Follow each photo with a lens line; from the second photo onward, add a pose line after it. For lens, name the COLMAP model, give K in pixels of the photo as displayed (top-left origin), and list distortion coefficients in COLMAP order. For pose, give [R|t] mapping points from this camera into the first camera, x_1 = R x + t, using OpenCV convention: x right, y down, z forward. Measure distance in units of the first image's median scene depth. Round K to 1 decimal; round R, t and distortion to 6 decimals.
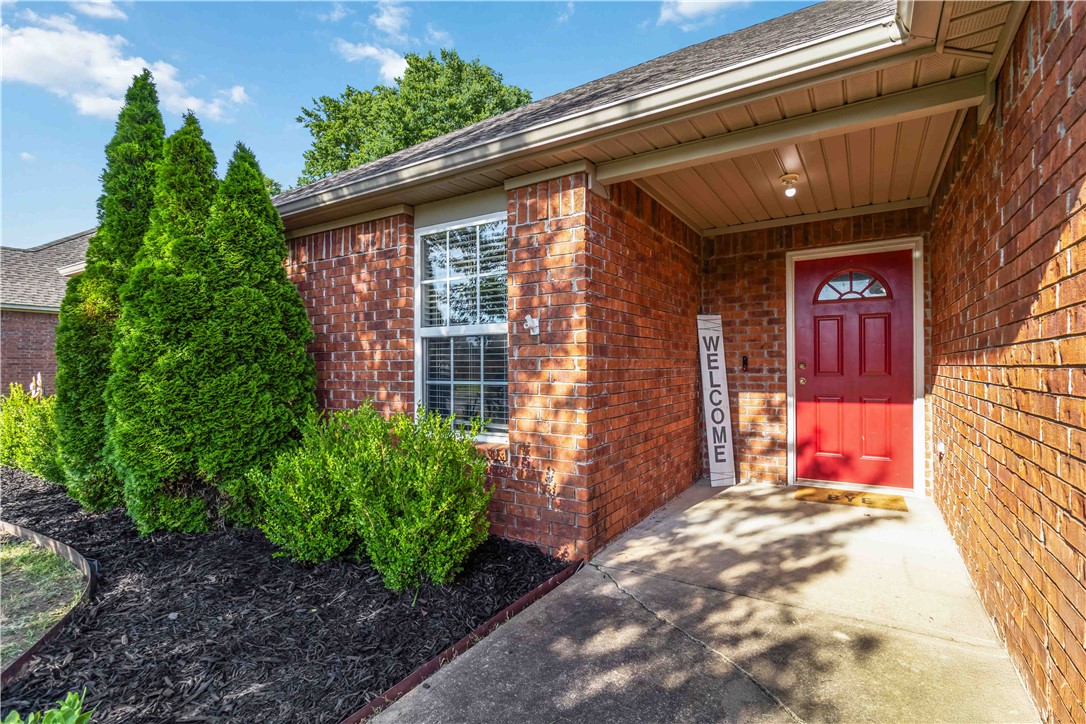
lens RADIAL K [[522.9, 0, 543.0], [0, 522.9, 362.0], [0, 0, 1]] dist [-0.001712, -0.000100]
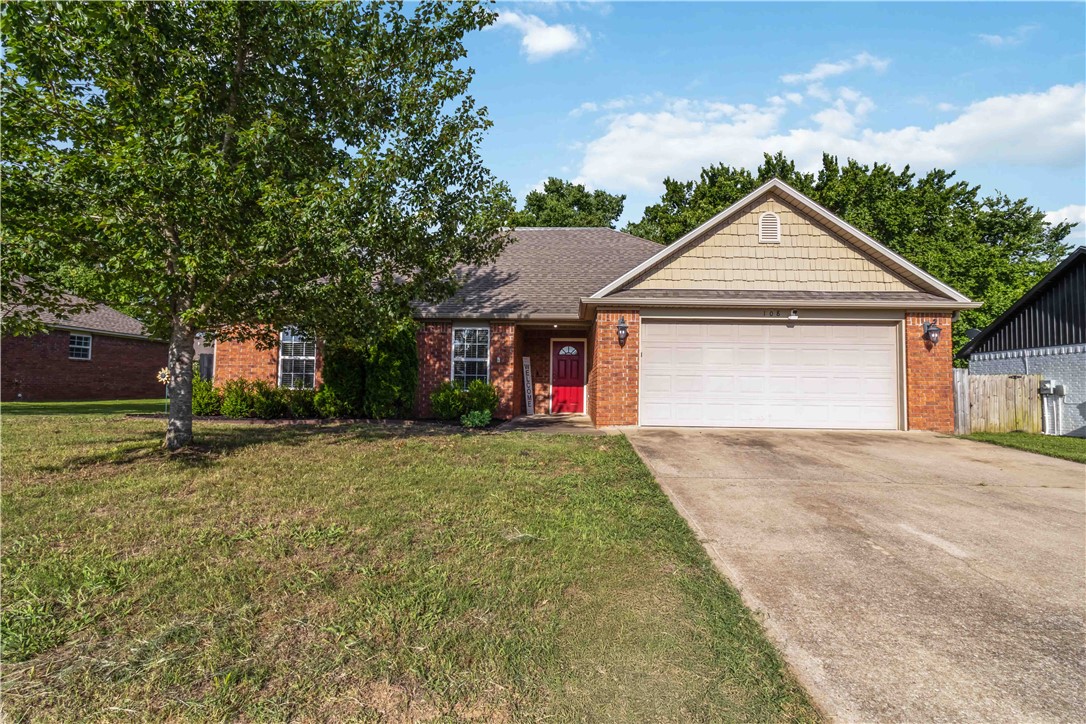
lens RADIAL K [[485.2, 0, 543.8], [0, 485.2, 375.2], [0, 0, 1]] dist [0.022900, 0.000091]
pose [[0.875539, 0.032304, 0.482066, -1.085570], [-0.021584, 0.999381, -0.027768, 0.102901], [-0.482665, 0.013907, 0.875695, -1.707935]]
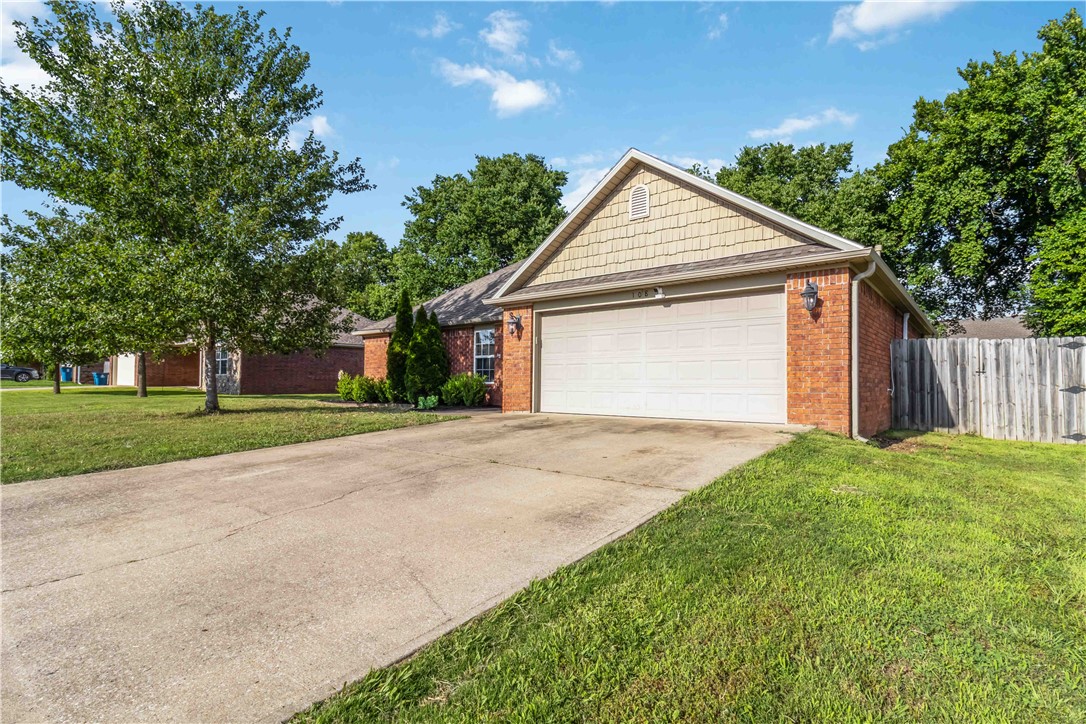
lens RADIAL K [[485.2, 0, 543.8], [0, 485.2, 375.2], [0, 0, 1]] dist [0.022900, 0.000091]
pose [[0.992834, 0.006115, -0.119343, 0.646025], [-0.007278, 0.999930, -0.009307, 0.102009], [0.119278, 0.010108, 0.992809, -2.323703]]
